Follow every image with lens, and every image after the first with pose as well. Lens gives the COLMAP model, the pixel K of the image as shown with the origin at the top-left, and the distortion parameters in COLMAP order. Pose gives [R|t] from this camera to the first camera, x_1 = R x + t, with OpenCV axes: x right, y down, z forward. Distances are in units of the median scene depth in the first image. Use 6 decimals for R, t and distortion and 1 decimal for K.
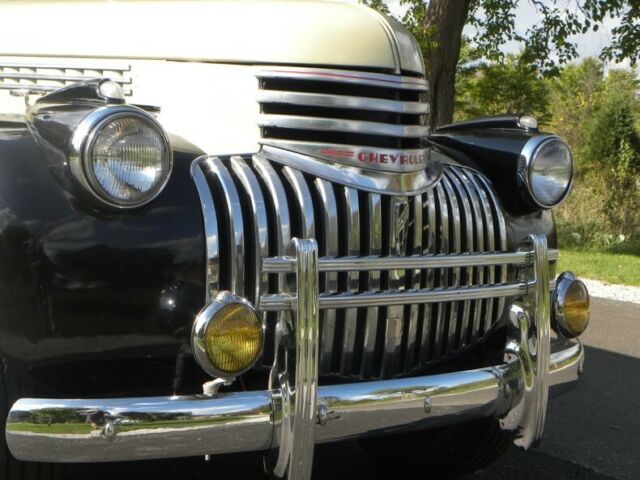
lens RADIAL K [[1216.6, 0, 319.9], [0, 1216.6, 229.4], [0, 0, 1]] dist [0.532023, 0.063485]
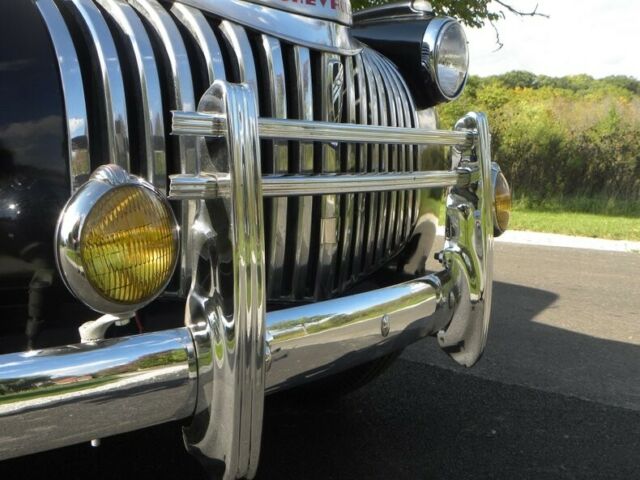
lens RADIAL K [[744.3, 0, 318.6], [0, 744.3, 217.5], [0, 0, 1]] dist [0.151224, 0.006248]
pose [[0.963012, -0.070135, 0.260170, -0.070020], [0.078310, 0.996704, -0.021176, 0.082934], [-0.257828, 0.040767, 0.965331, 0.564588]]
